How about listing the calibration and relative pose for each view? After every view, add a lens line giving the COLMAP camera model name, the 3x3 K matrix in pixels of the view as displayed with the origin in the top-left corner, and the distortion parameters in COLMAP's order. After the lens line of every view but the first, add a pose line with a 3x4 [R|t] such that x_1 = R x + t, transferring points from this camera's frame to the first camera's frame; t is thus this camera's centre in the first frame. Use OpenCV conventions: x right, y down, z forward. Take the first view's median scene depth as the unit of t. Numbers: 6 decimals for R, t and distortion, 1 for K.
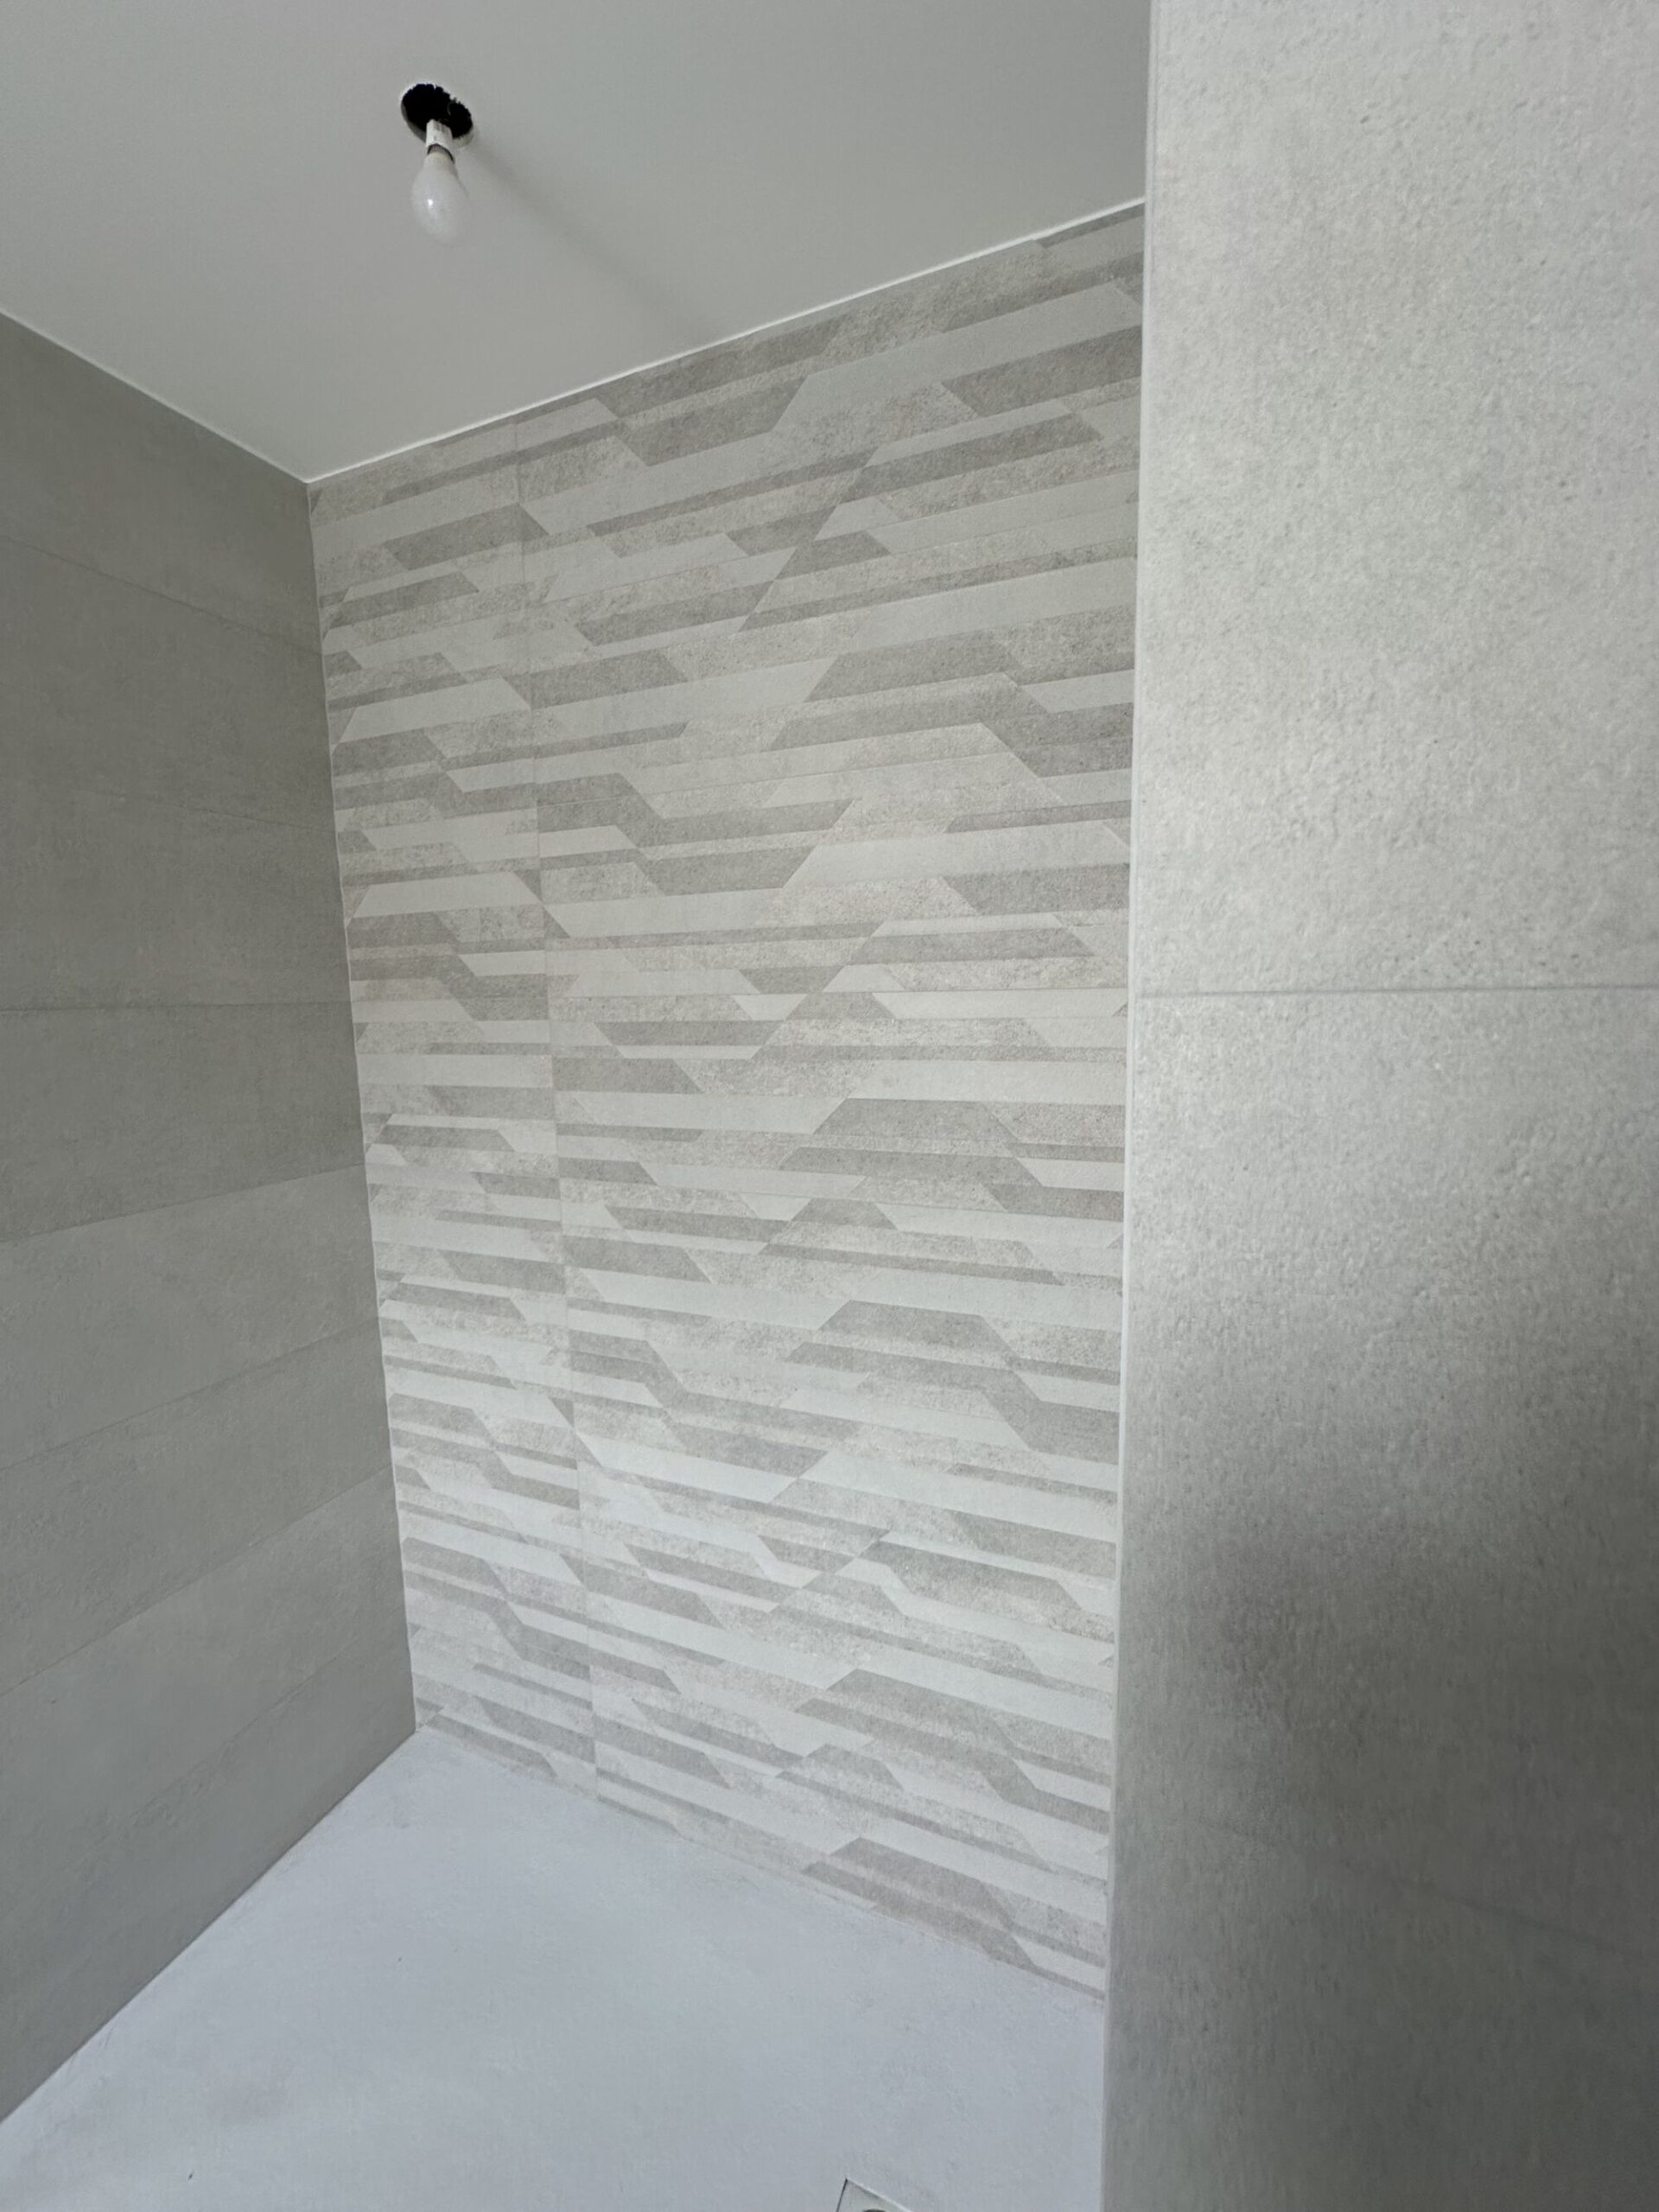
lens RADIAL K [[877.9, 0, 830.7], [0, 877.9, 1103.5], [0, 0, 1]] dist [-0.003616, 0.000773]
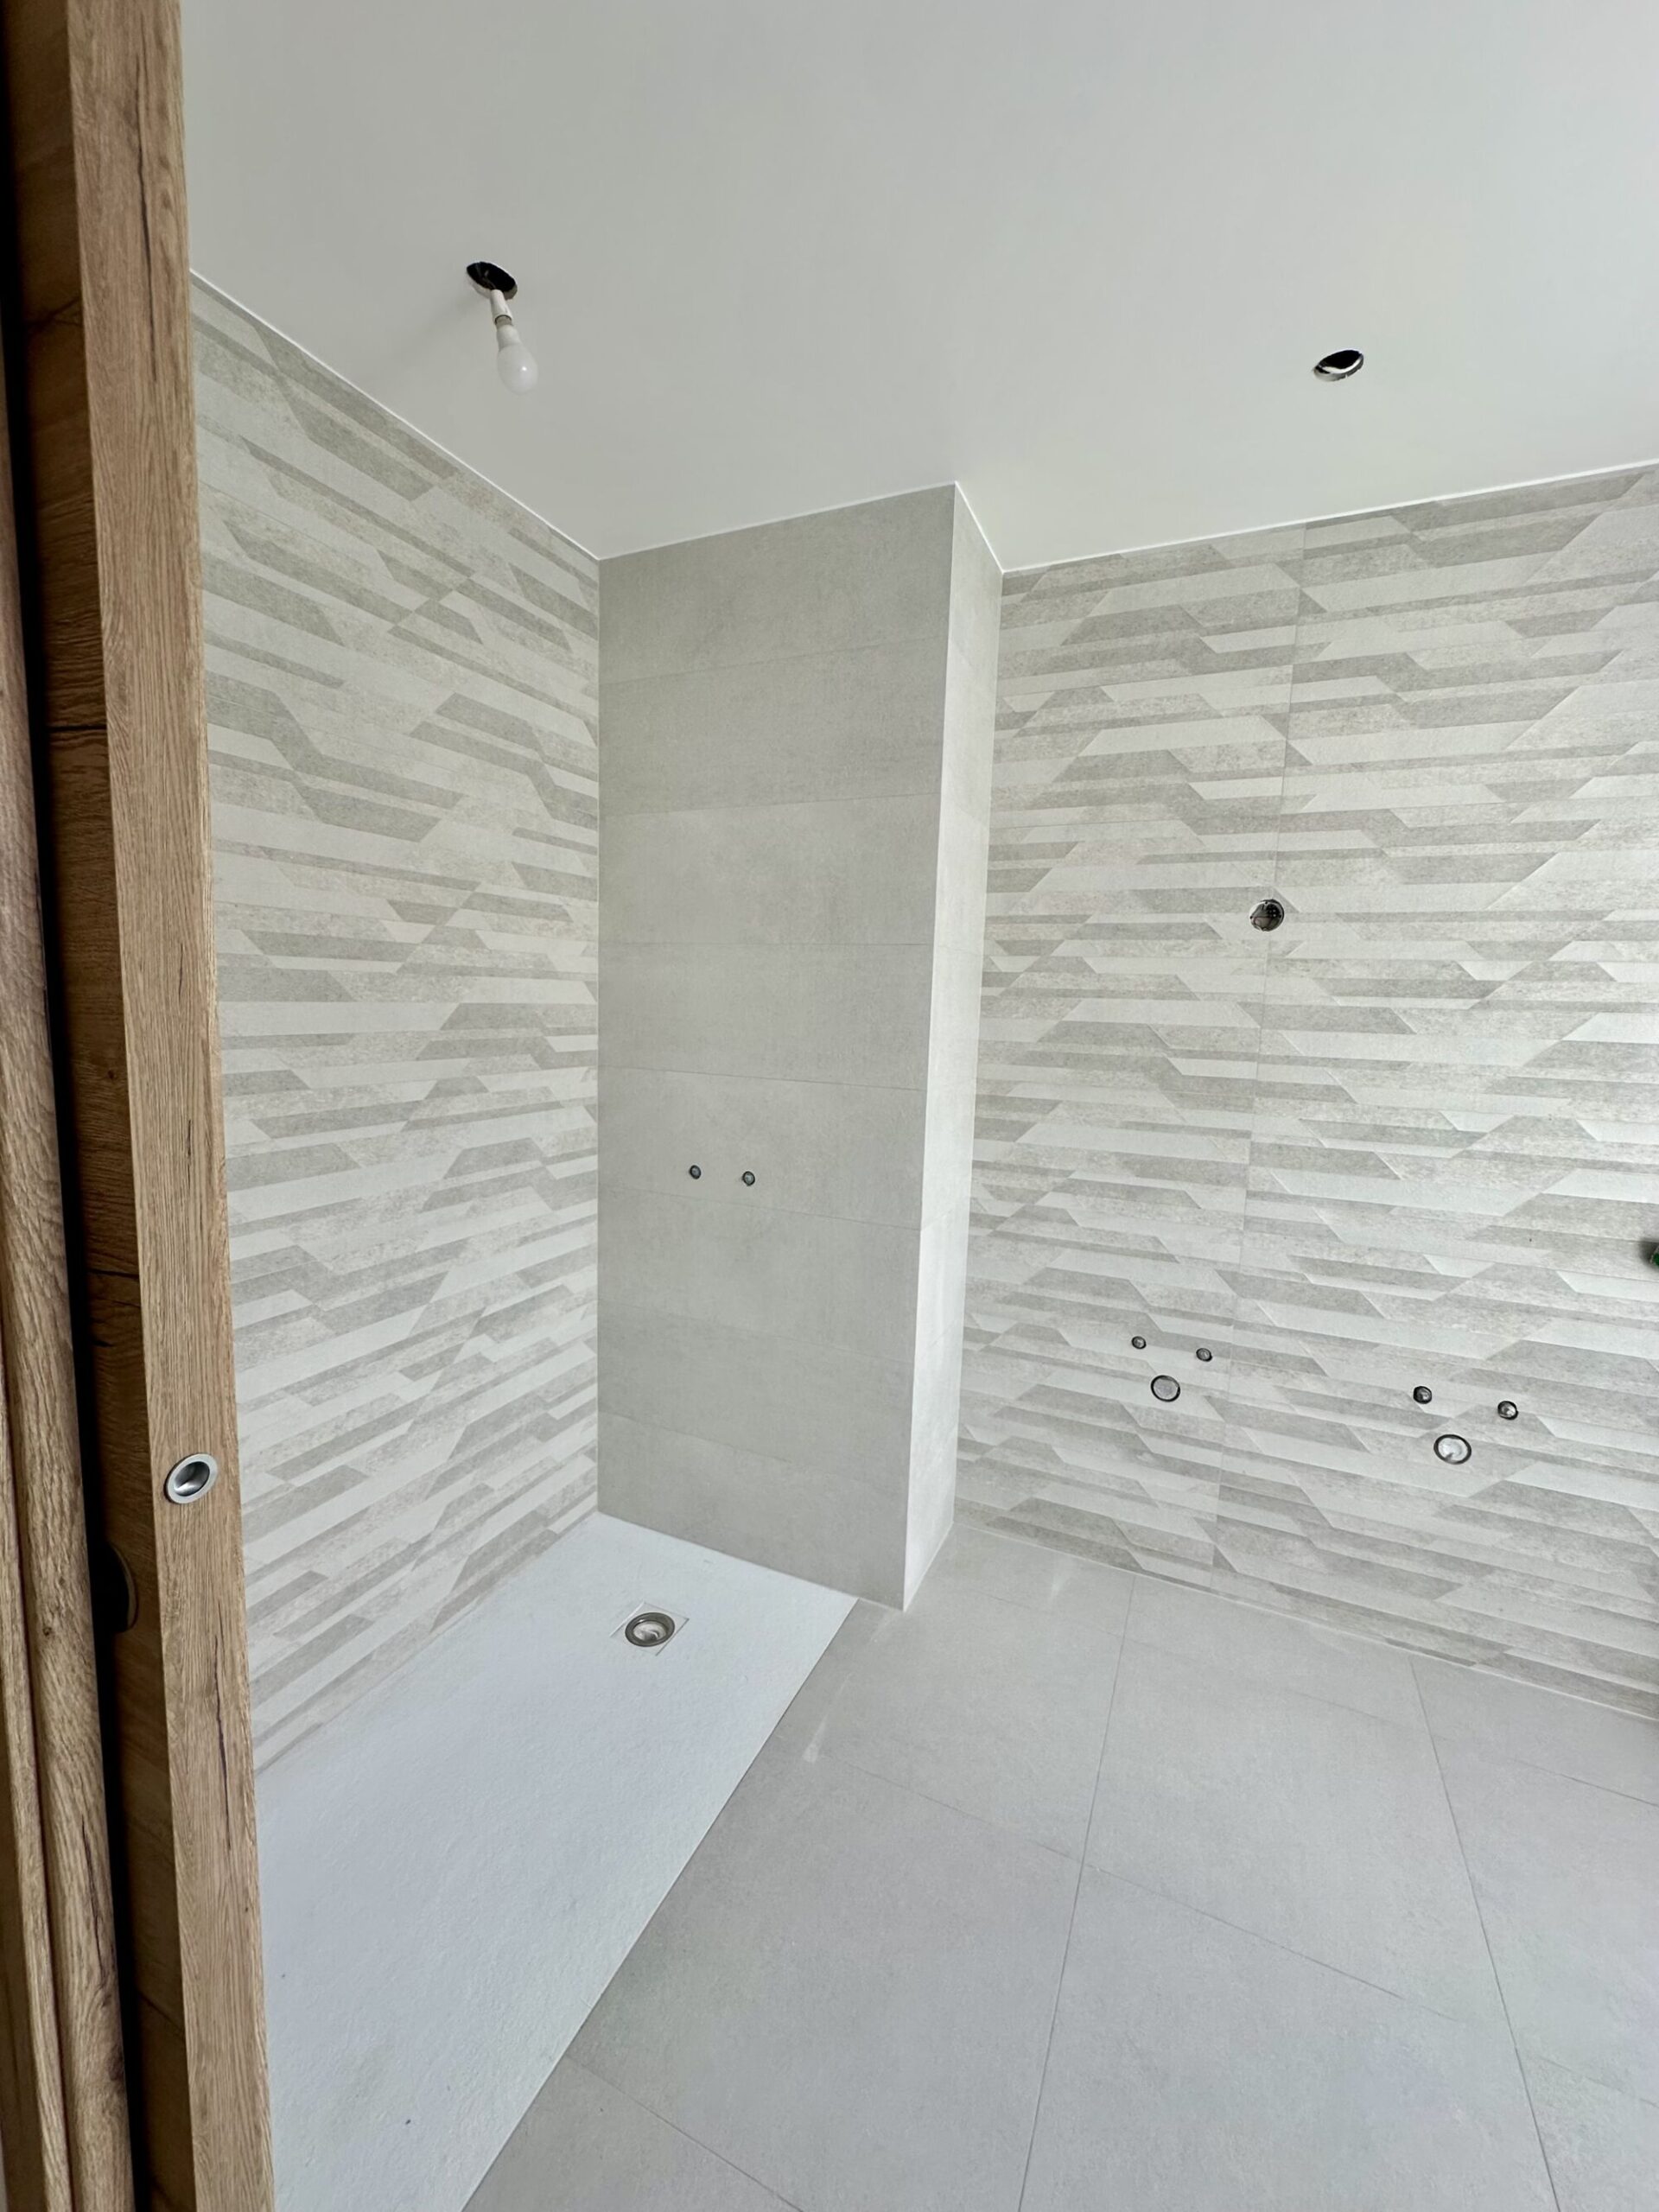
lens RADIAL K [[877.9, 0, 827.4], [0, 877.9, 1103.3], [0, 0, 1]] dist [-0.003616, 0.000773]
pose [[0.044852, -0.097560, 0.994218, -1.282231], [0.095312, 0.991098, 0.092954, 0.073596], [-0.994436, 0.090592, 0.053751, 0.327622]]
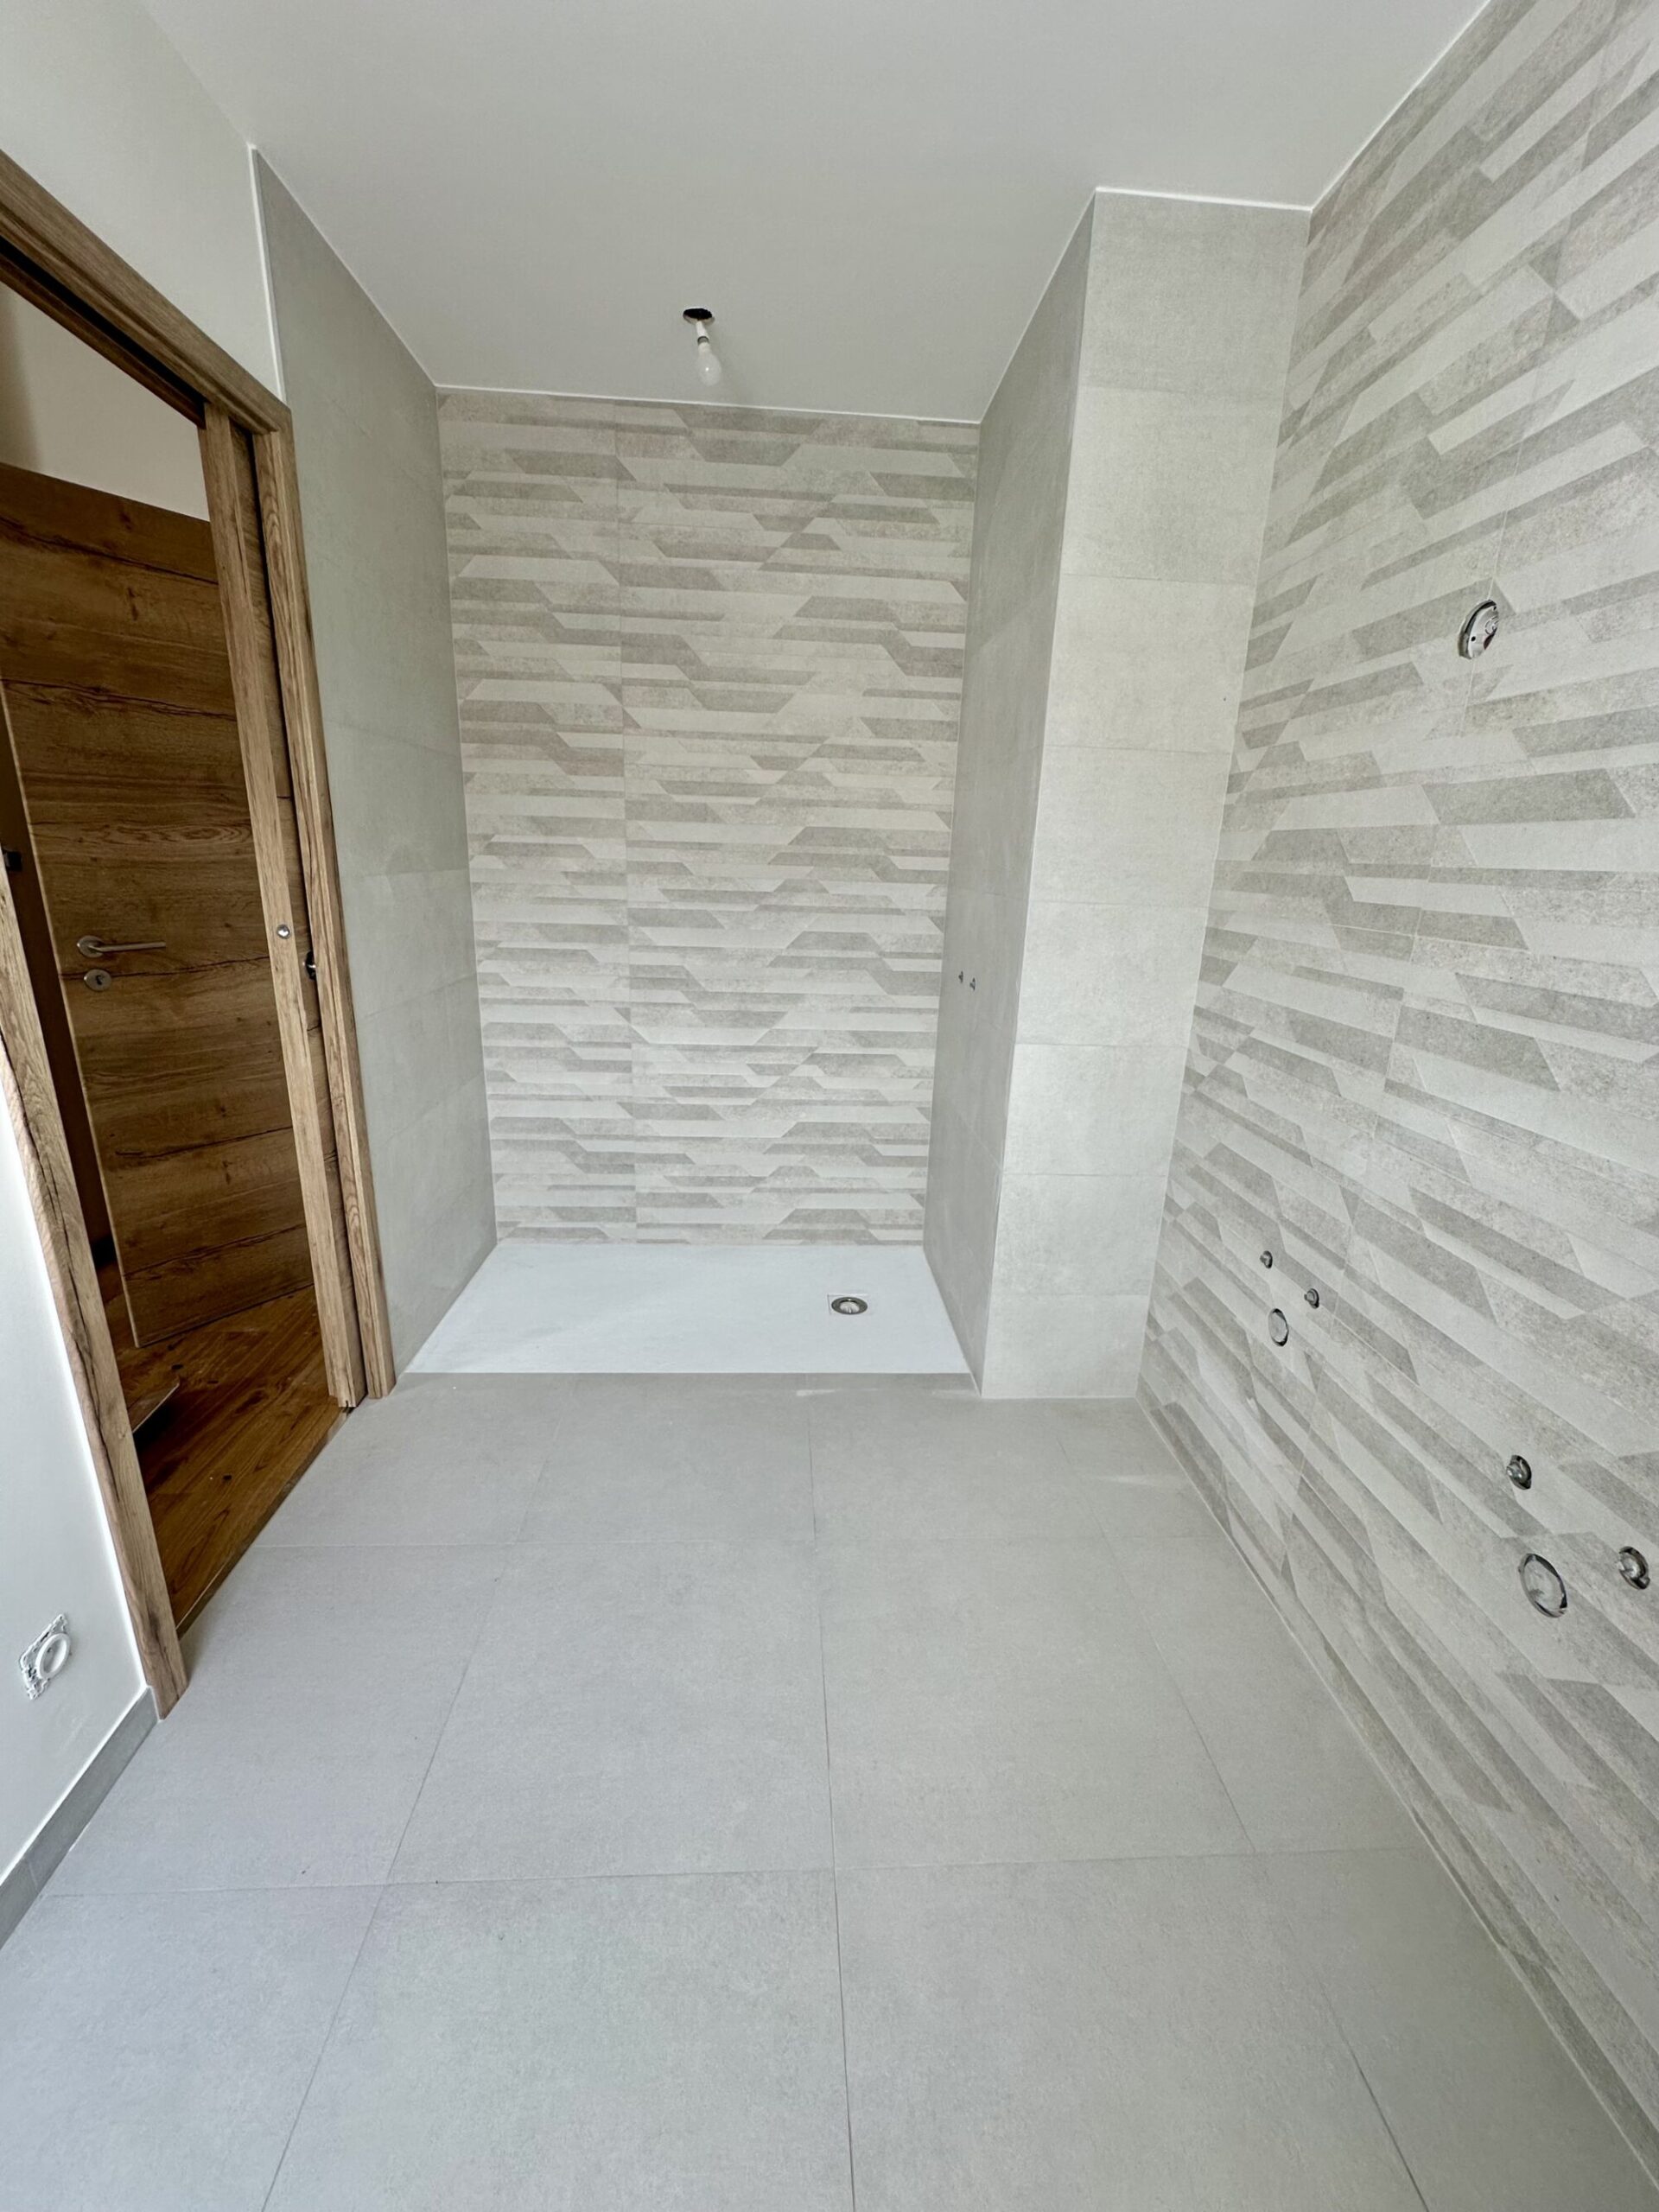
lens RADIAL K [[877.9, 0, 827.7], [0, 877.9, 1101.1], [0, 0, 1]] dist [-0.003616, 0.000773]
pose [[0.900334, -0.069786, 0.429569, -0.797131], [0.003272, 0.988117, 0.153668, 0.289420], [-0.435188, -0.136947, 0.889863, -0.855503]]
